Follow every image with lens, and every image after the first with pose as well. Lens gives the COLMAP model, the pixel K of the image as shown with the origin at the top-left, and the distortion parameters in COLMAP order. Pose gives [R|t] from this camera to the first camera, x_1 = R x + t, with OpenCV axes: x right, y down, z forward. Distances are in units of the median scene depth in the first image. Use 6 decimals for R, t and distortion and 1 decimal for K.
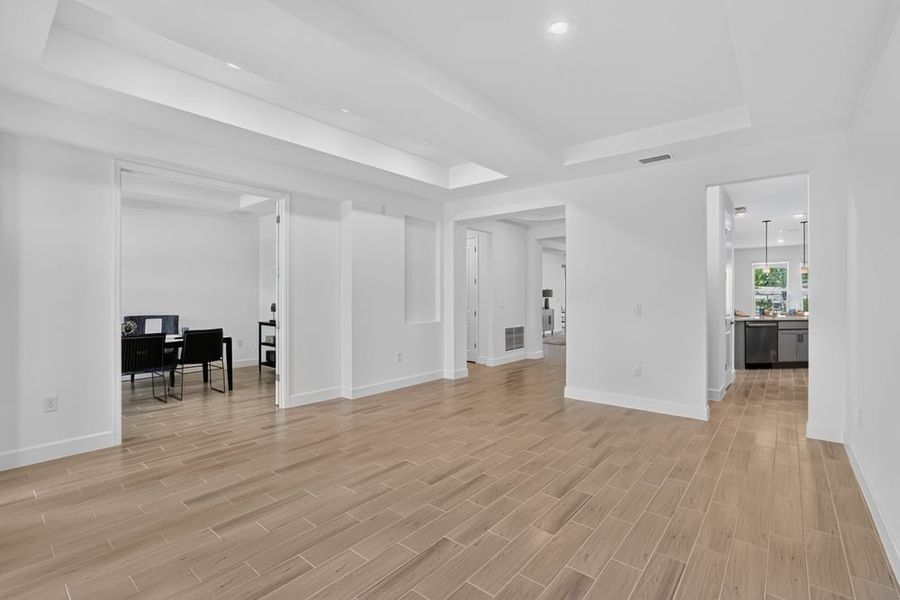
lens RADIAL K [[411.3, 0, 451.8], [0, 411.3, 297.9], [0, 0, 1]] dist [-0.023526, 0.000603]
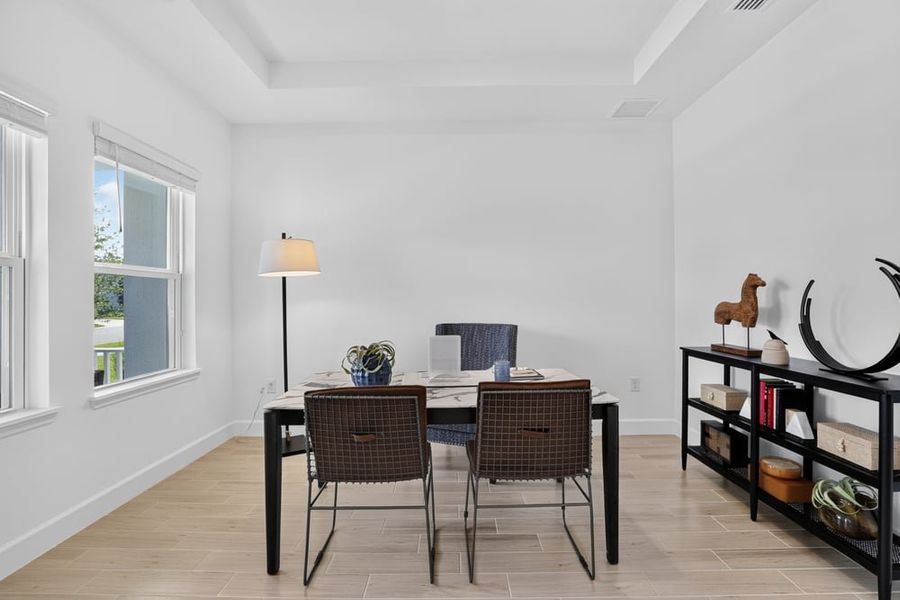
lens RADIAL K [[420.7, 0, 446.8], [0, 420.7, 293.2], [0, 0, 1]] dist [-0.028696, 0.000319]
pose [[0.631886, -0.010552, -0.774990, -0.367952], [0.003721, 0.999937, -0.010581, 0.009987], [0.775052, 0.003802, 0.631885, 0.688029]]
